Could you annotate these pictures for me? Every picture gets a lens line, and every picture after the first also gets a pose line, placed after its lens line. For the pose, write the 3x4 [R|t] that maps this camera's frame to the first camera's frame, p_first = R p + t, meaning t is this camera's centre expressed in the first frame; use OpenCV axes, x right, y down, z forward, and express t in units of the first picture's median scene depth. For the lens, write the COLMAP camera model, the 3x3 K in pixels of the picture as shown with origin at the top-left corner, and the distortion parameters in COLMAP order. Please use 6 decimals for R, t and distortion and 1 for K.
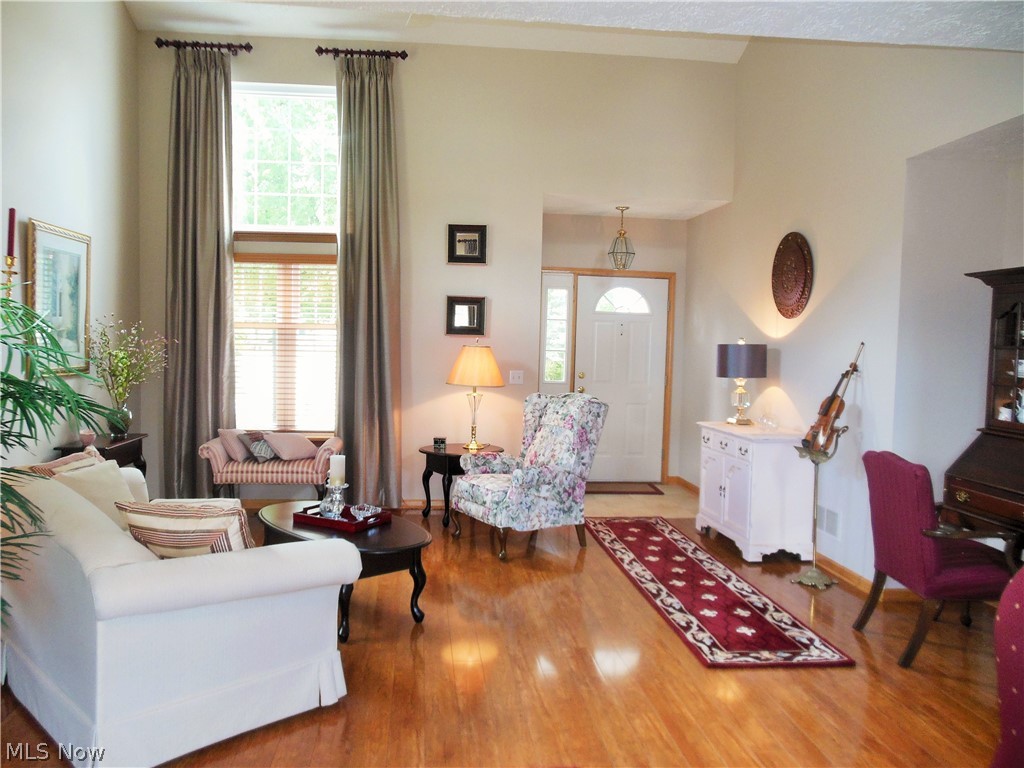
lens RADIAL K [[787.7, 0, 509.6], [0, 787.7, 381.0], [0, 0, 1]] dist [-0.034864, 0.041094]
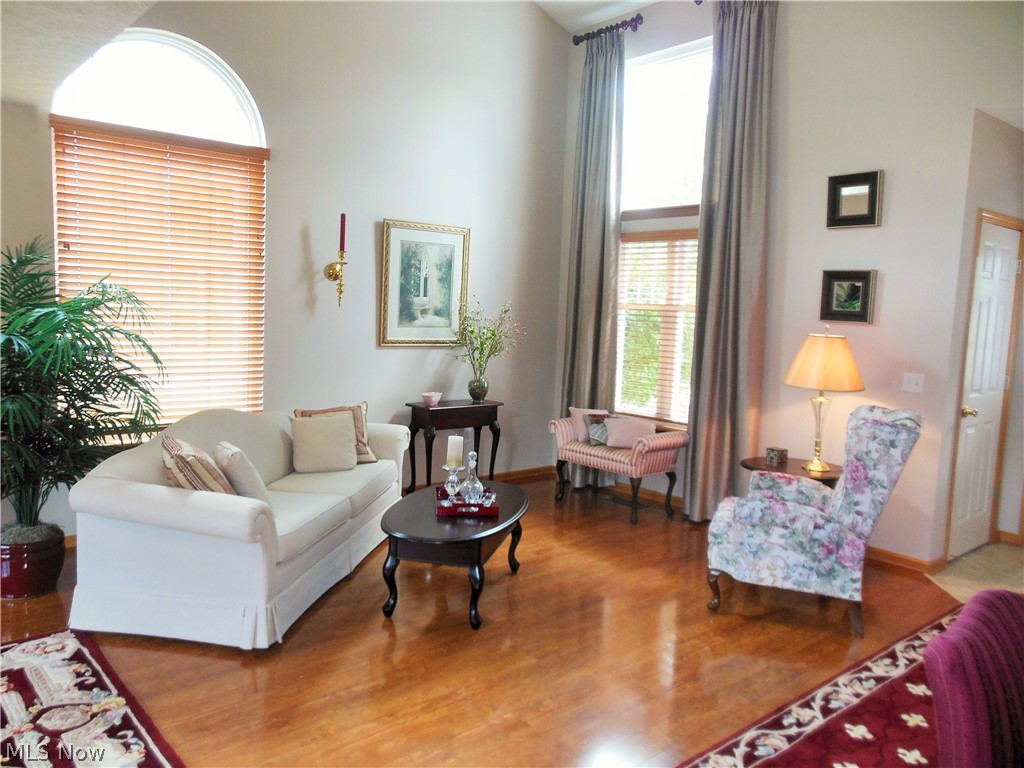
lens RADIAL K [[787.7, 0, 511.0], [0, 787.7, 383.1], [0, 0, 1]] dist [-0.034864, 0.041094]
pose [[0.574503, 0.081916, -0.814393, 0.405533], [-0.069846, 0.996256, 0.050936, -0.016216], [0.815517, 0.027620, 0.578073, 0.324752]]
